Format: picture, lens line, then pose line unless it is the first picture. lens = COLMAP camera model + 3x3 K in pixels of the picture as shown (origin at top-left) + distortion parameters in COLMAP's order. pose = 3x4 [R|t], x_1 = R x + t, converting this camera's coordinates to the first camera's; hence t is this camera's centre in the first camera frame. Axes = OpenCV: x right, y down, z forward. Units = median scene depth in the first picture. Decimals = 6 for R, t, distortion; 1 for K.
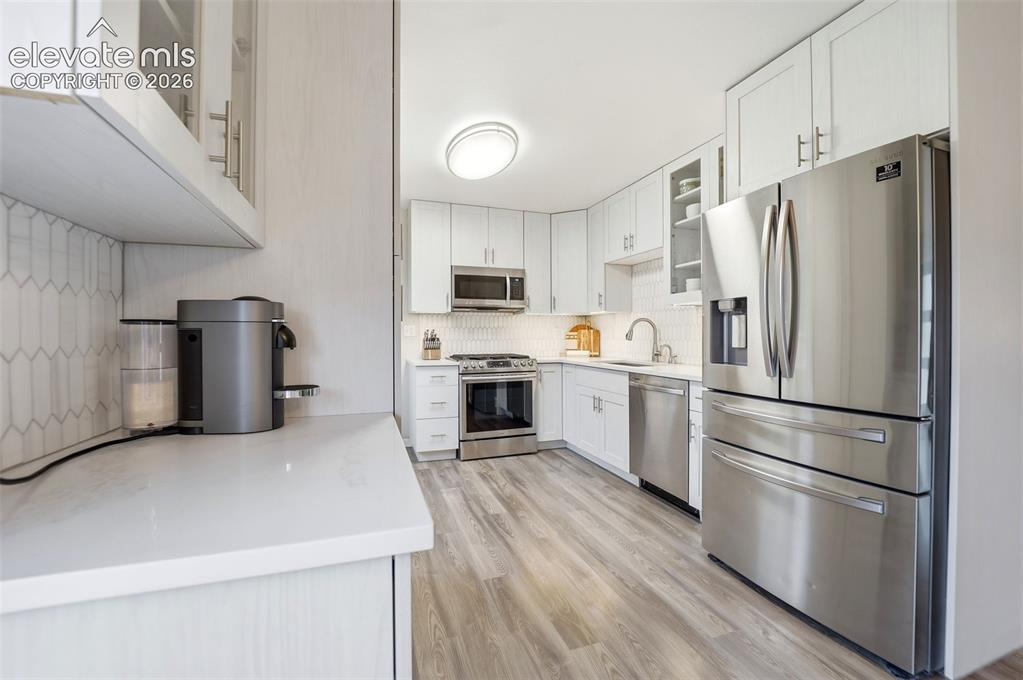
lens RADIAL K [[422.5, 0, 509.0], [0, 422.5, 339.4], [0, 0, 1]] dist [-0.022418, -0.000056]
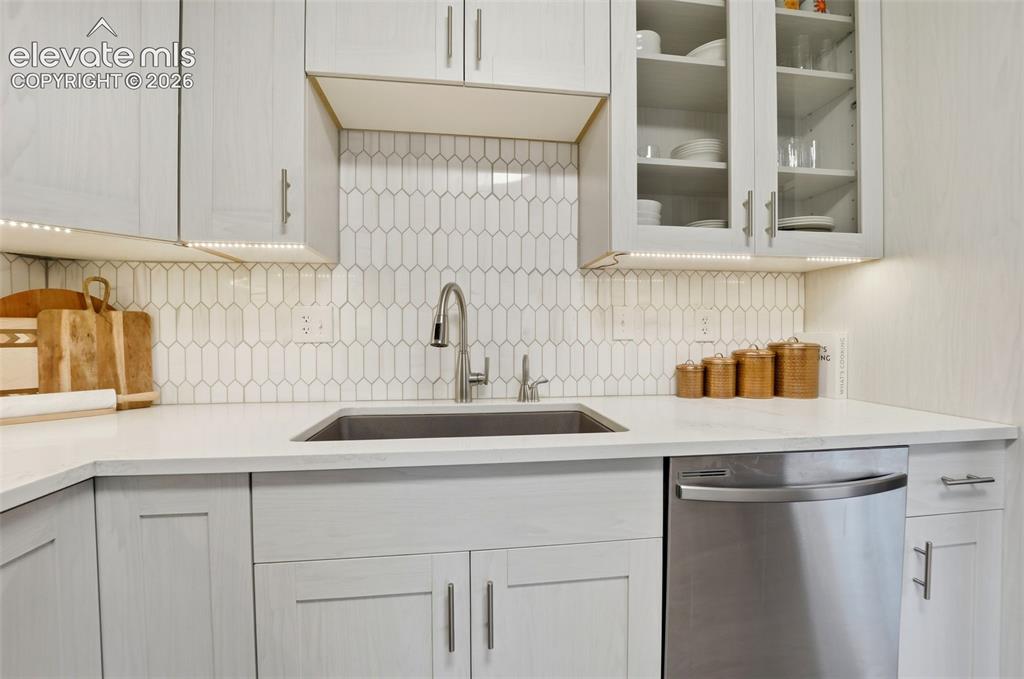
lens RADIAL K [[422.9, 0, 511.2], [0, 422.9, 339.5], [0, 0, 1]] dist [-0.022418, -0.000056]
pose [[0.206579, -0.009948, 0.978379, -0.016834], [0.010213, 0.999916, 0.008011, -0.004903], [-0.978377, 0.008337, 0.206663, 0.826563]]
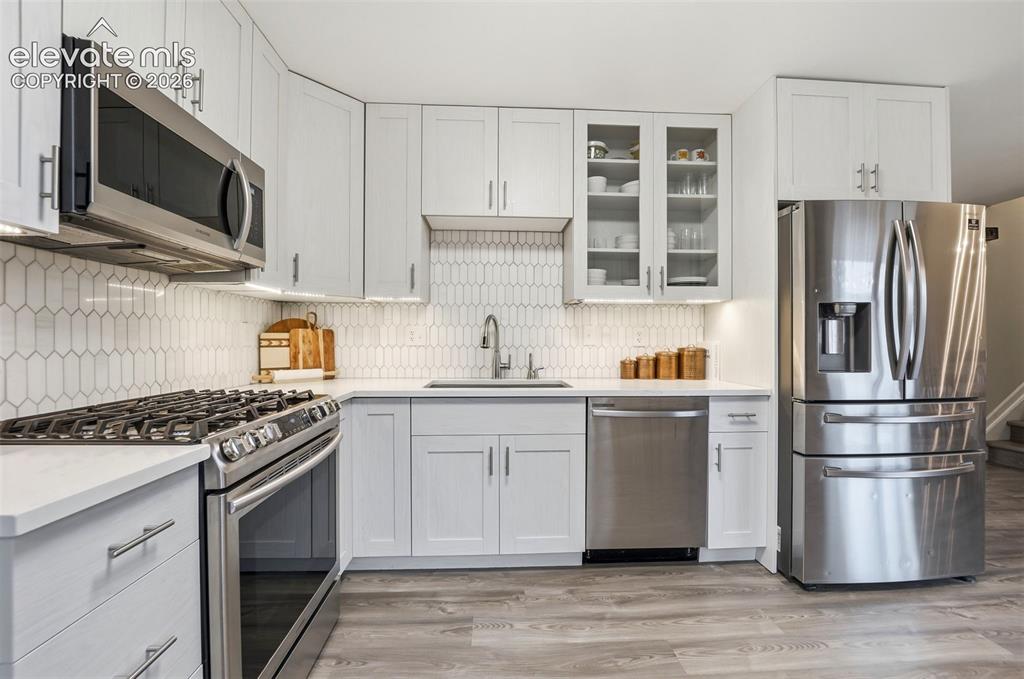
lens RADIAL K [[422.9, 0, 511.8], [0, 422.9, 341.5], [0, 0, 1]] dist [-0.022418, -0.000056]
pose [[0.279807, 0.000903, 0.960056, -0.295871], [0.005756, 0.999980, -0.002618, -0.005442], [-0.960039, 0.006259, 0.279796, 0.735213]]
